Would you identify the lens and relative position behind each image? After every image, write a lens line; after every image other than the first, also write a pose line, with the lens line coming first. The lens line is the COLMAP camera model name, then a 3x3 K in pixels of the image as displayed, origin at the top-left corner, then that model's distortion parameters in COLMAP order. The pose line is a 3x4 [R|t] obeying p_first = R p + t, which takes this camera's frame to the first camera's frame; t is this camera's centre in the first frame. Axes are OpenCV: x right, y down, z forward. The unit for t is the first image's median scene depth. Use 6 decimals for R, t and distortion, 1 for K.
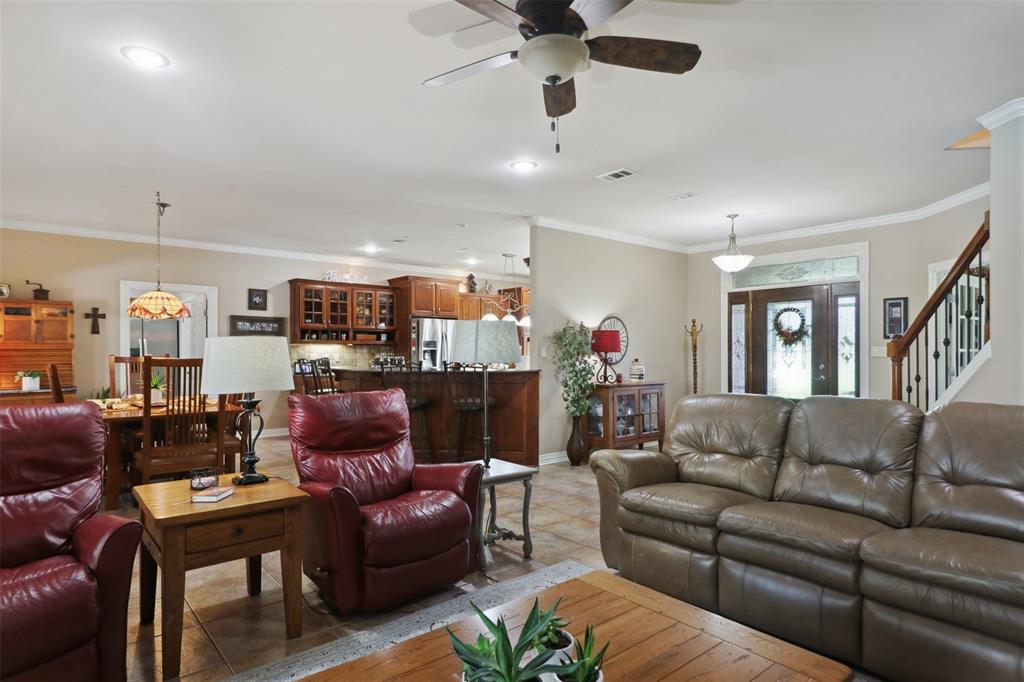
lens RADIAL K [[553.5, 0, 510.6], [0, 553.5, 345.0], [0, 0, 1]] dist [0.007552, -0.010531]
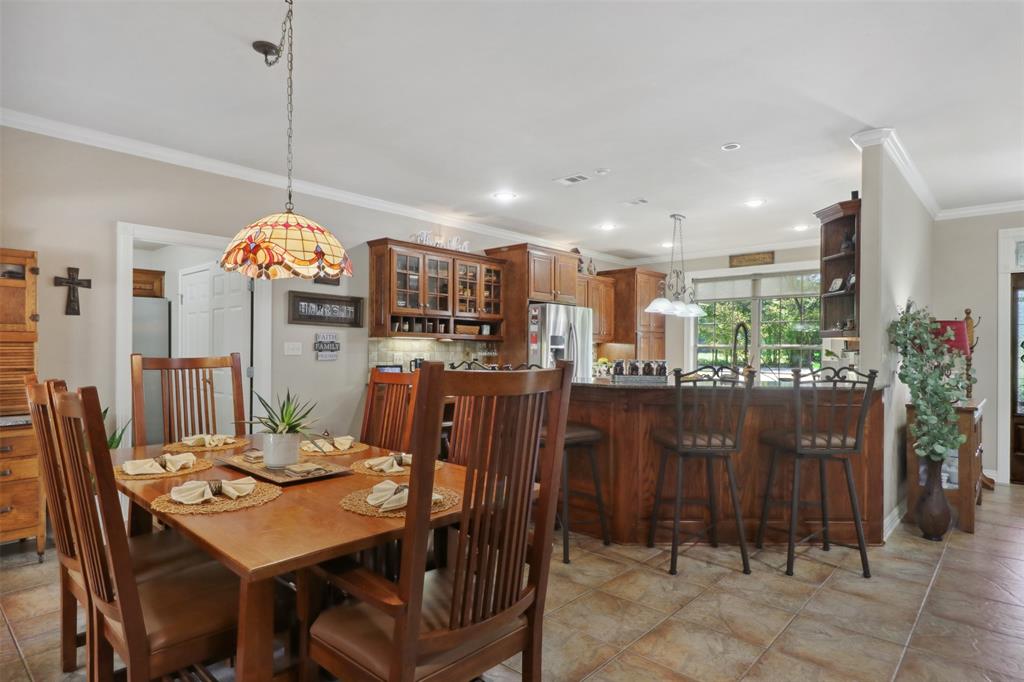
lens RADIAL K [[553.5, 0, 512.6], [0, 553.5, 349.0], [0, 0, 1]] dist [0.007552, -0.010531]
pose [[0.992141, 0.008455, 0.124841, -0.311620], [-0.009593, 0.999918, 0.008516, 0.004175], [-0.124759, -0.009646, 0.992140, 0.322760]]
